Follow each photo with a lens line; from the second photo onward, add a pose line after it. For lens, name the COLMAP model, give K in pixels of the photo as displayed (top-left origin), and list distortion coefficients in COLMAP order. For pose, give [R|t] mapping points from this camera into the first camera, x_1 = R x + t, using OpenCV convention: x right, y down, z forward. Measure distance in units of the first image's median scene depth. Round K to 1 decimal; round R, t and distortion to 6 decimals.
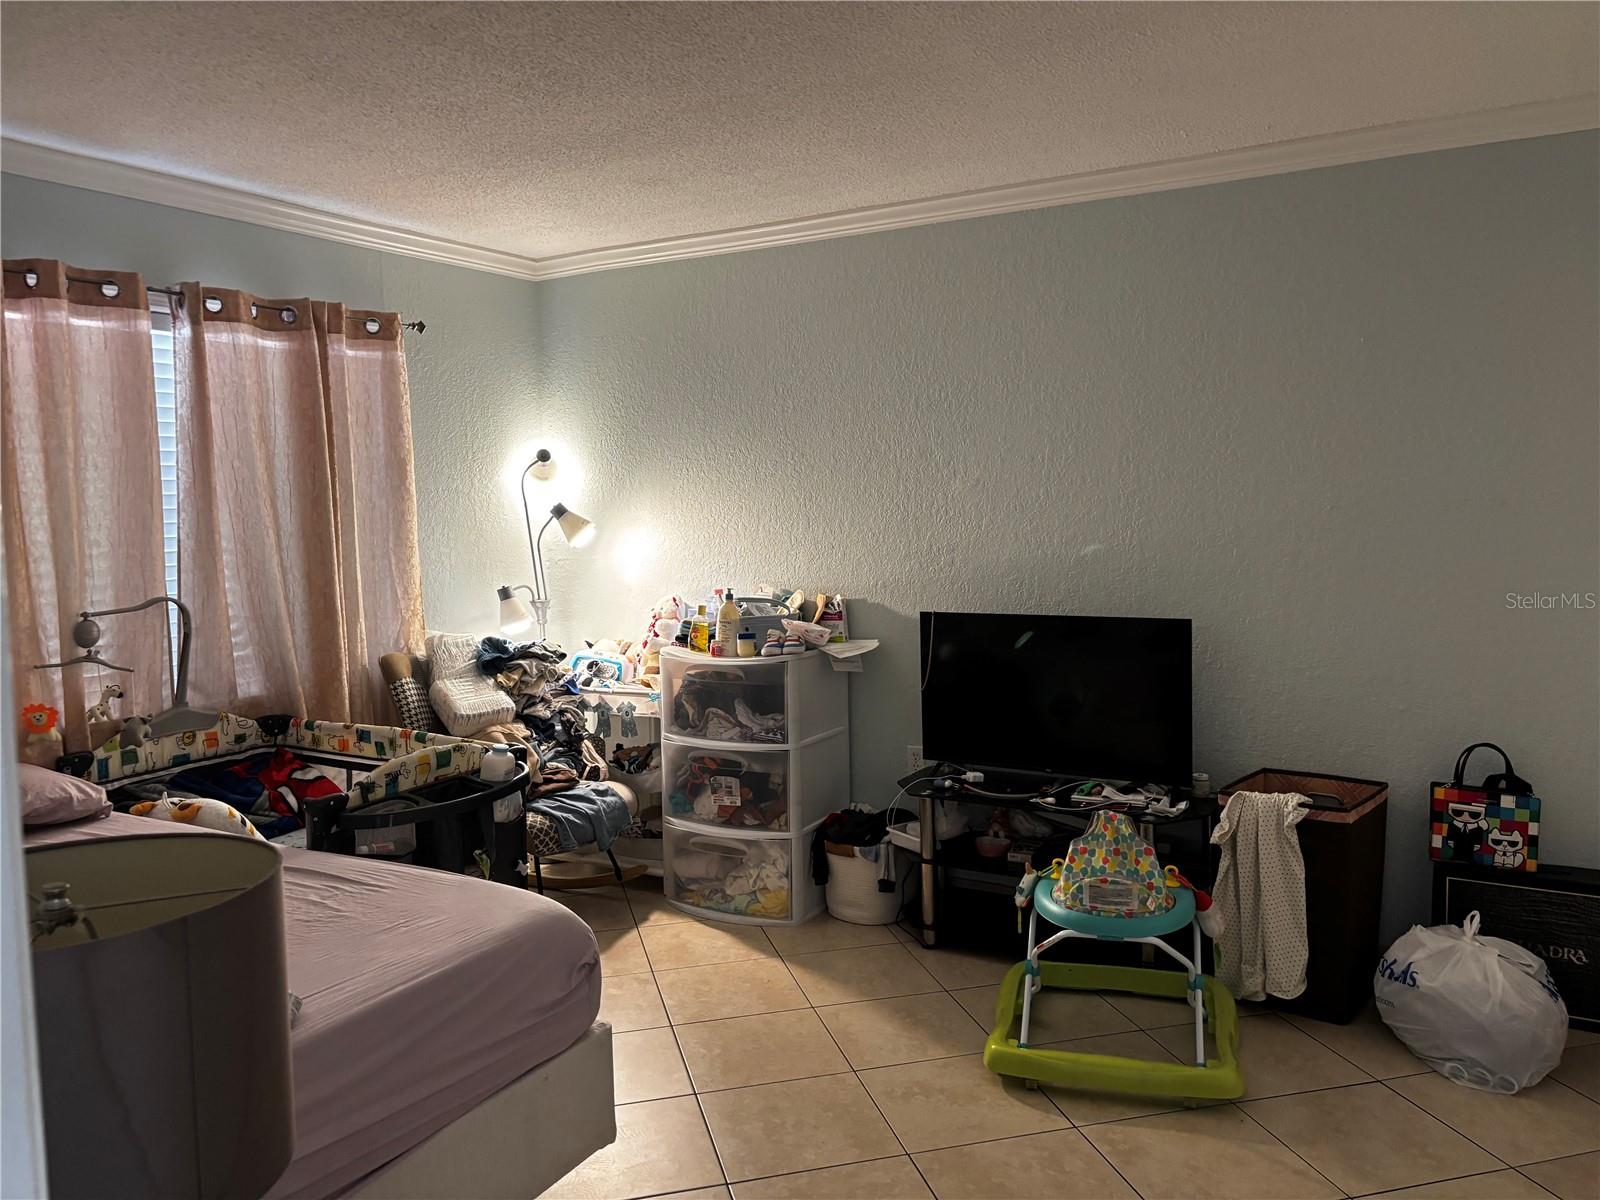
lens RADIAL K [[1197.1, 0, 808.0], [0, 1197.1, 587.1], [0, 0, 1]] dist [-0.008441, -0.020936]
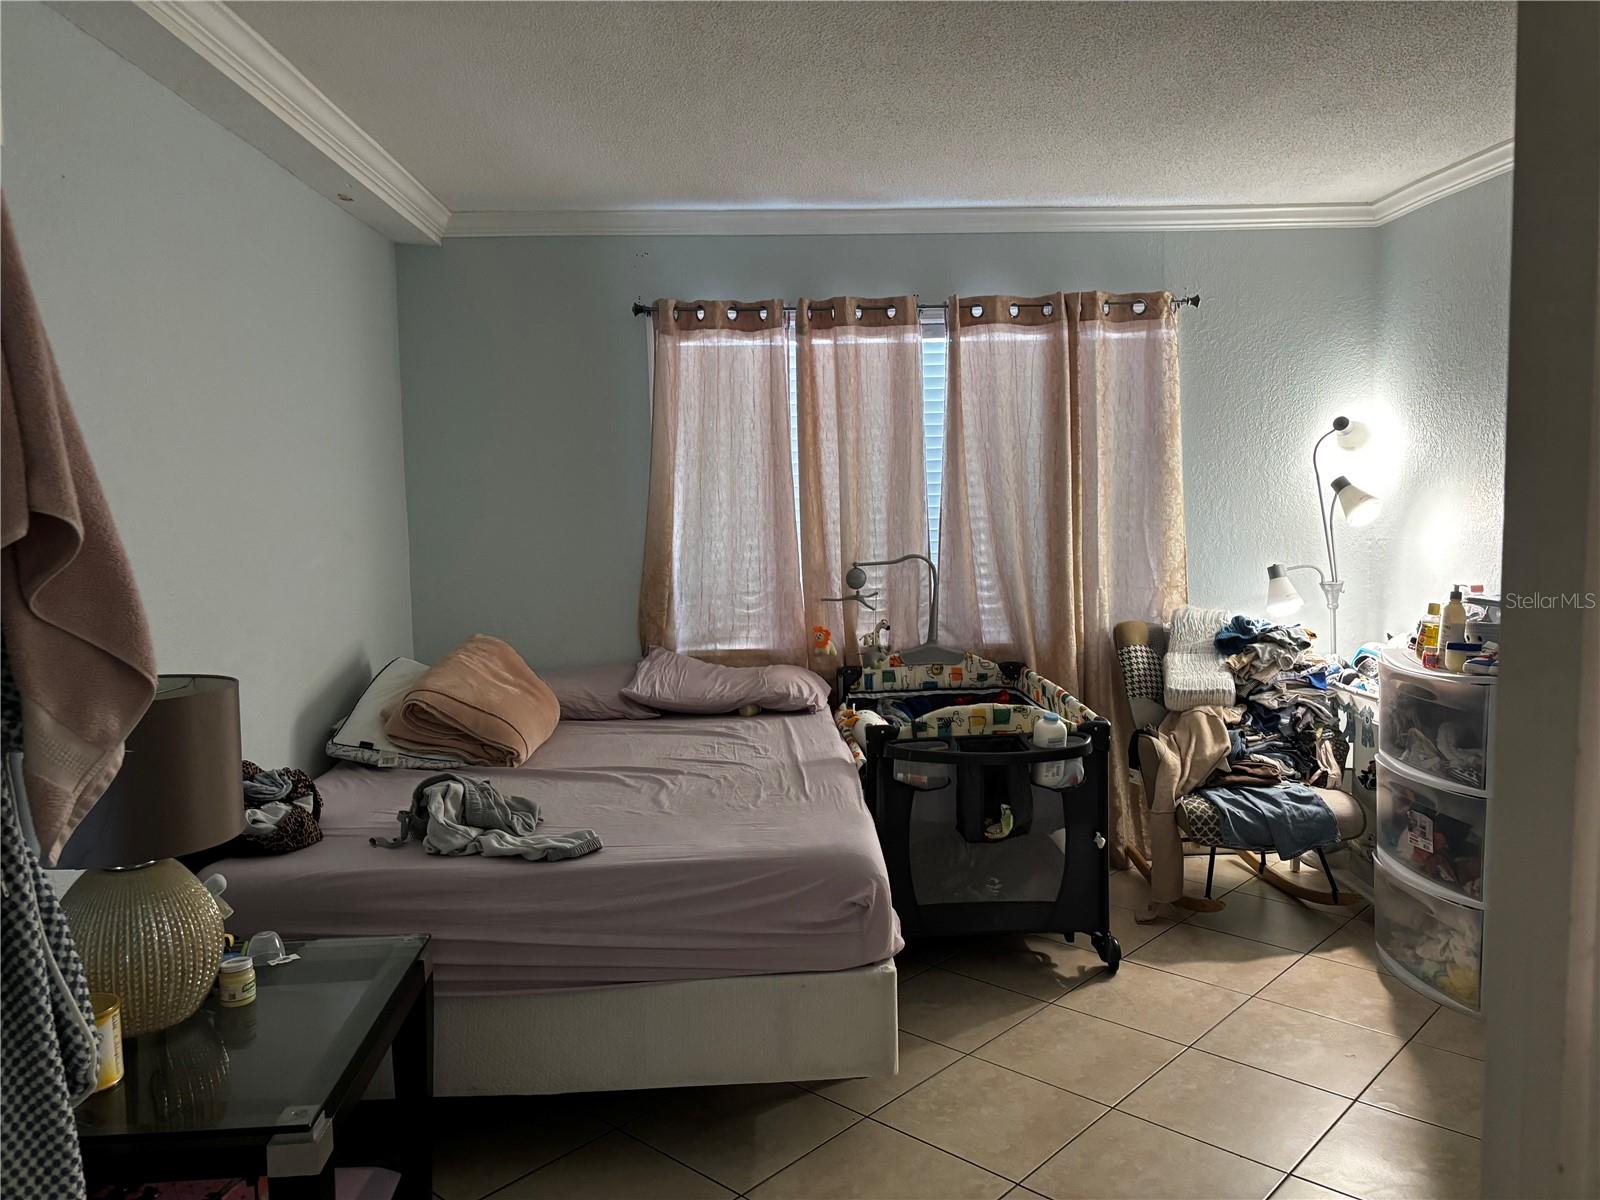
lens RADIAL K [[1197.1, 0, 805.3], [0, 1197.1, 606.3], [0, 0, 1]] dist [-0.008441, -0.020936]
pose [[0.495981, 0.095162, -0.863103, 0.421646], [-0.050670, 0.995455, 0.080637, -0.028067], [0.866854, 0.003739, 0.498548, 0.230479]]
